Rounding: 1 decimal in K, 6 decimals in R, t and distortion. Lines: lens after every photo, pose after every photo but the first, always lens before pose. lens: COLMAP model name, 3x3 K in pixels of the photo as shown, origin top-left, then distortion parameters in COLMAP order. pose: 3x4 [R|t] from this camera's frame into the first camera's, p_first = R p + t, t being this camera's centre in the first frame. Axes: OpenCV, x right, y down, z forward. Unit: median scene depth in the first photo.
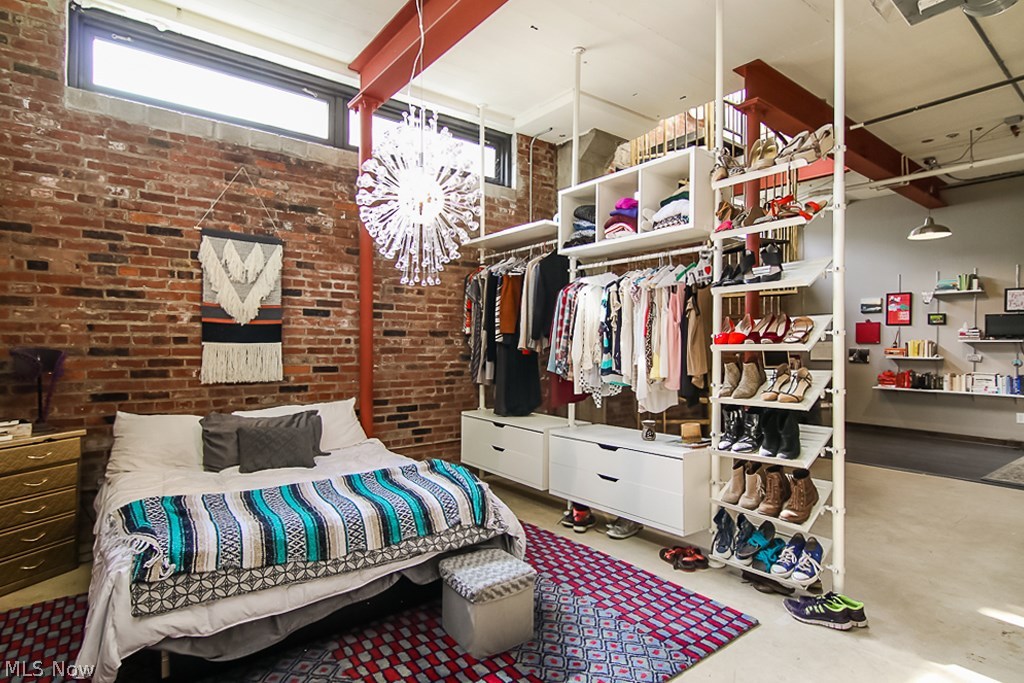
lens RADIAL K [[526.3, 0, 510.7], [0, 526.3, 345.0], [0, 0, 1]] dist [0.014847, -0.011296]
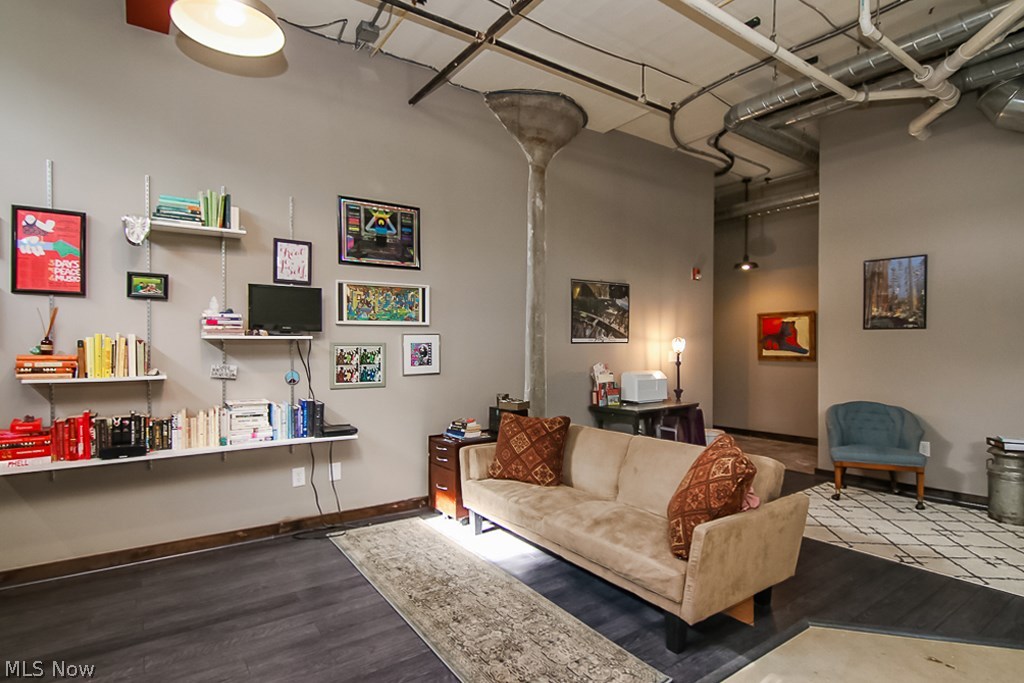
lens RADIAL K [[526.3, 0, 505.6], [0, 526.3, 345.8], [0, 0, 1]] dist [0.014847, -0.011296]
pose [[0.046904, -0.009362, 0.998856, 0.719760], [0.003937, 0.999950, 0.009188, -0.005501], [-0.998892, 0.003502, 0.046938, 1.276408]]
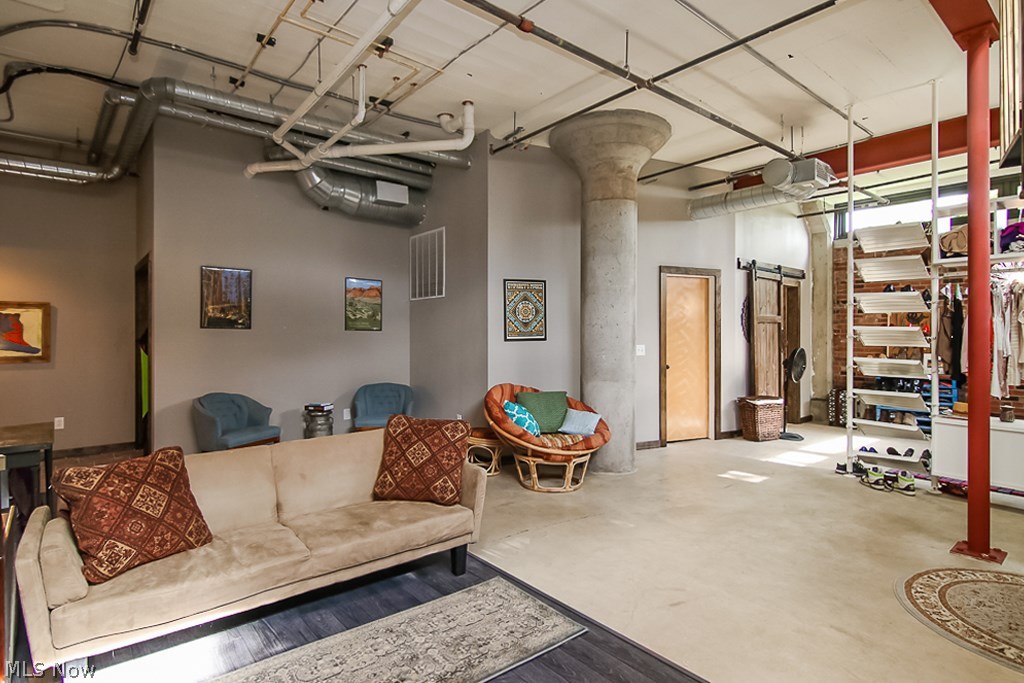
lens RADIAL K [[526.3, 0, 510.1], [0, 526.3, 337.1], [0, 0, 1]] dist [0.014847, -0.011296]
pose [[-0.999500, -0.003154, -0.031457, 1.243621], [-0.003158, 0.999995, 0.000060, -0.008747], [0.031457, 0.000159, -0.999505, 1.871721]]
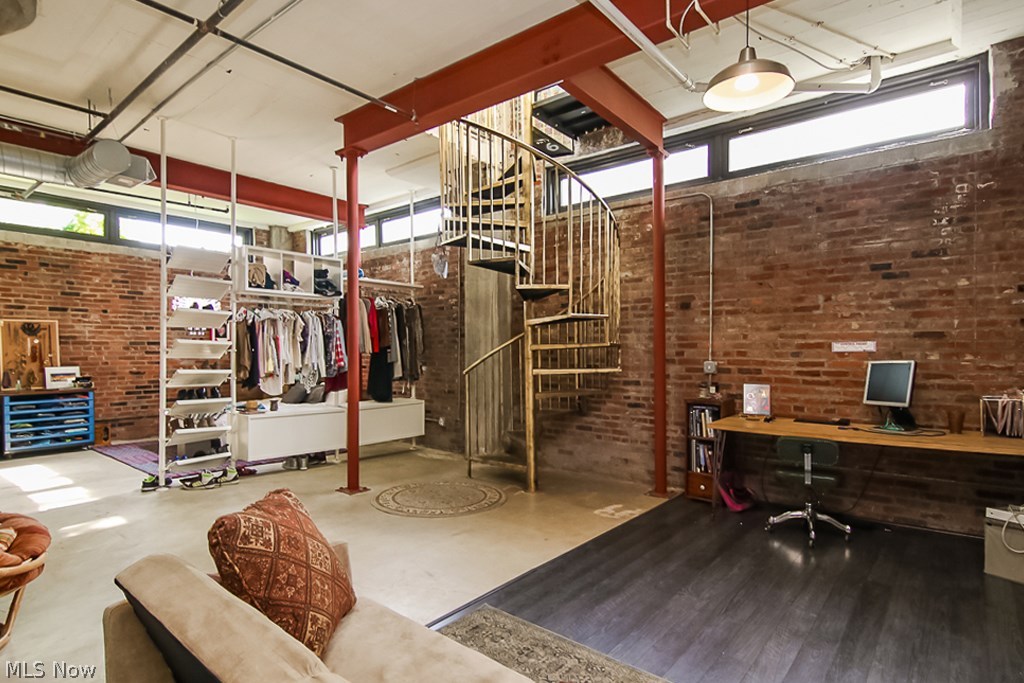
lens RADIAL K [[526.3, 0, 502.3], [0, 526.3, 355.5], [0, 0, 1]] dist [0.014847, -0.011296]
pose [[0.233469, 0.003513, -0.972358, 1.793925], [-0.002298, 0.999993, 0.003061, -0.003019], [0.972362, 0.001520, 0.233475, 1.135265]]
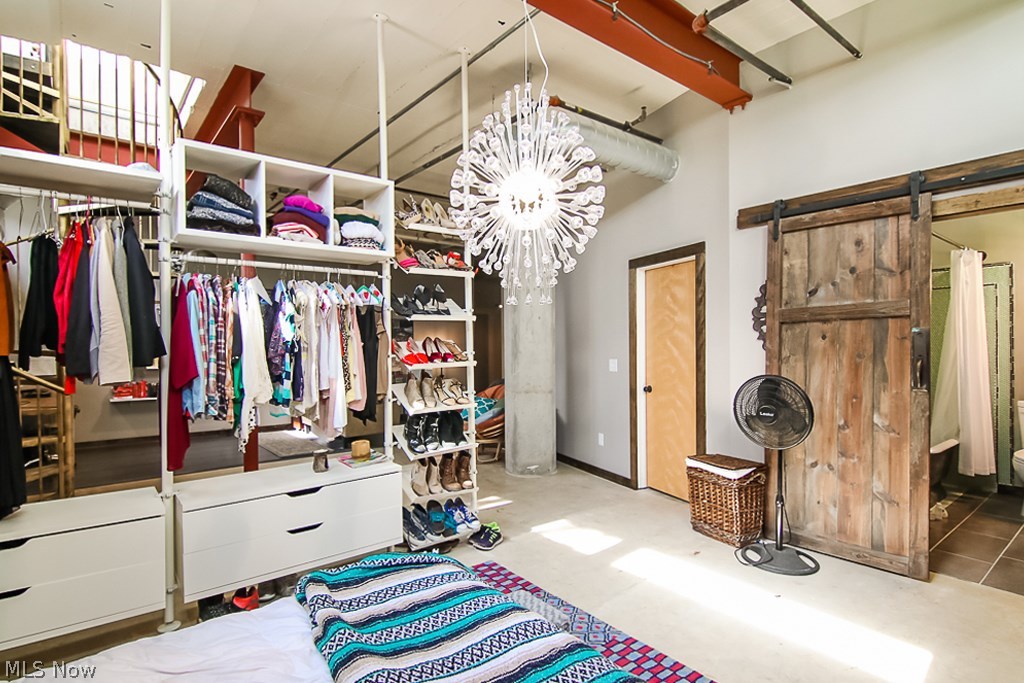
lens RADIAL K [[526.3, 0, 506.1], [0, 526.3, 347.7], [0, 0, 1]] dist [0.014847, -0.011296]
pose [[-0.019124, -0.007625, 0.999788, -0.553628], [0.010608, 0.999913, 0.007829, -0.031210], [-0.999761, 0.010755, -0.019042, 0.589402]]
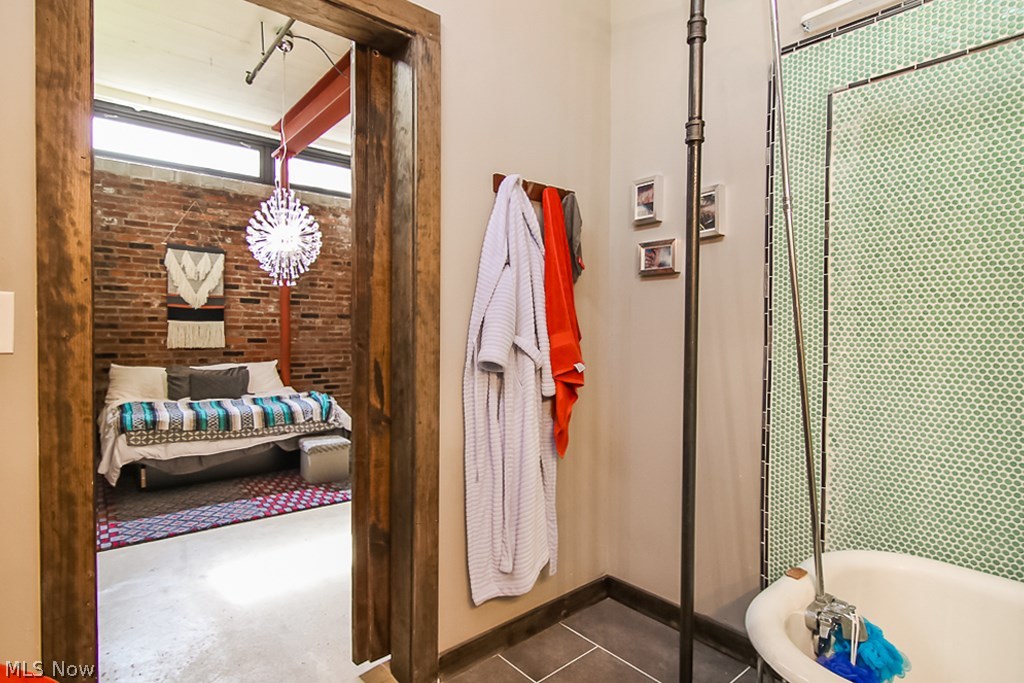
lens RADIAL K [[526.3, 0, 509.5], [0, 526.3, 342.3], [0, 0, 1]] dist [0.014847, -0.011296]
pose [[0.999656, 0.000793, 0.026224, 0.326519], [-0.001178, 0.999891, 0.014695, 0.032352], [-0.026209, -0.014721, 0.999548, -0.494775]]
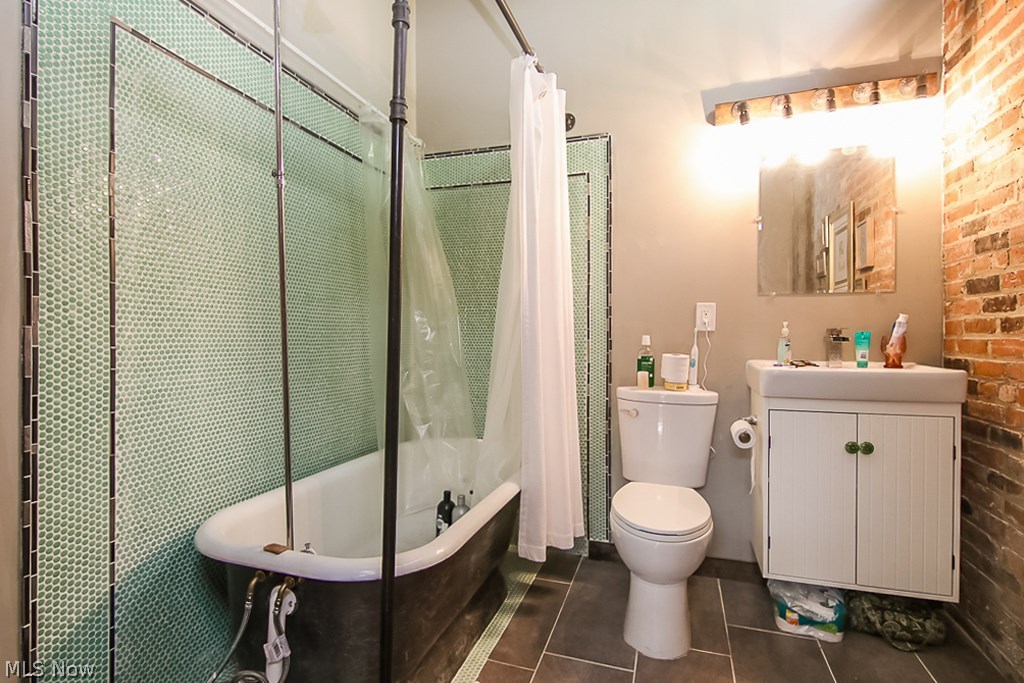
lens RADIAL K [[526.3, 0, 508.5], [0, 526.3, 339.5], [0, 0, 1]] dist [0.014847, -0.011296]
pose [[-0.565218, -0.009966, 0.824881, 0.162175], [-0.001170, 0.999936, 0.011279, 0.045309], [-0.824941, 0.005410, -0.565193, -0.116211]]
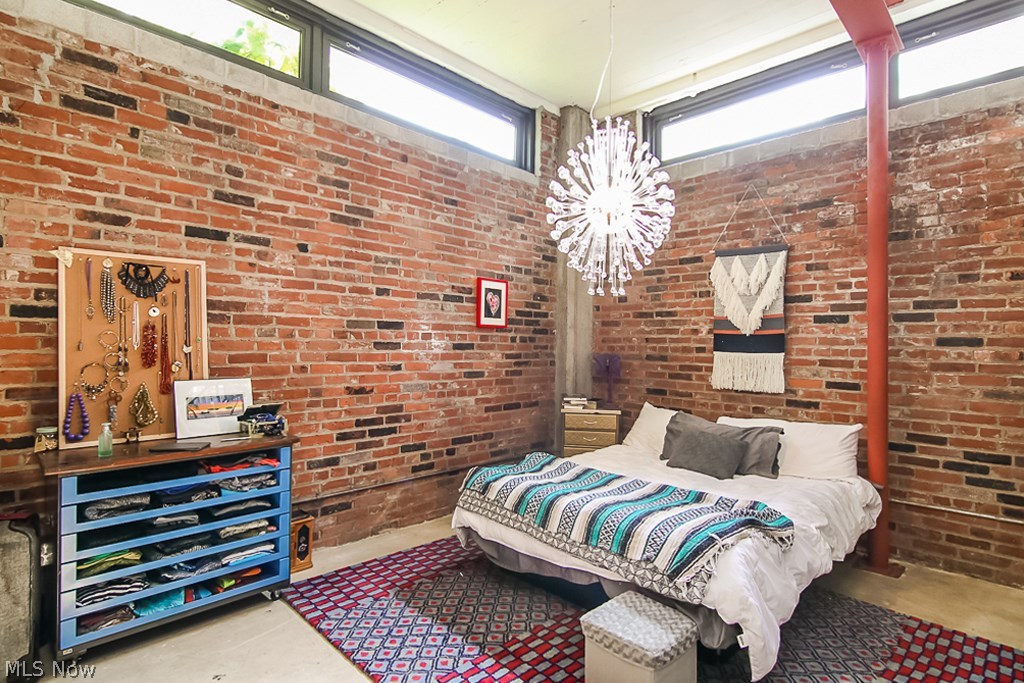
lens RADIAL K [[526.3, 0, 516.5], [0, 526.3, 342.4], [0, 0, 1]] dist [0.014847, -0.011296]
pose [[0.130761, -0.008916, -0.991374, 0.460566], [-0.018803, 0.999757, -0.011472, -0.004052], [0.991236, 0.020141, 0.130561, 0.414467]]
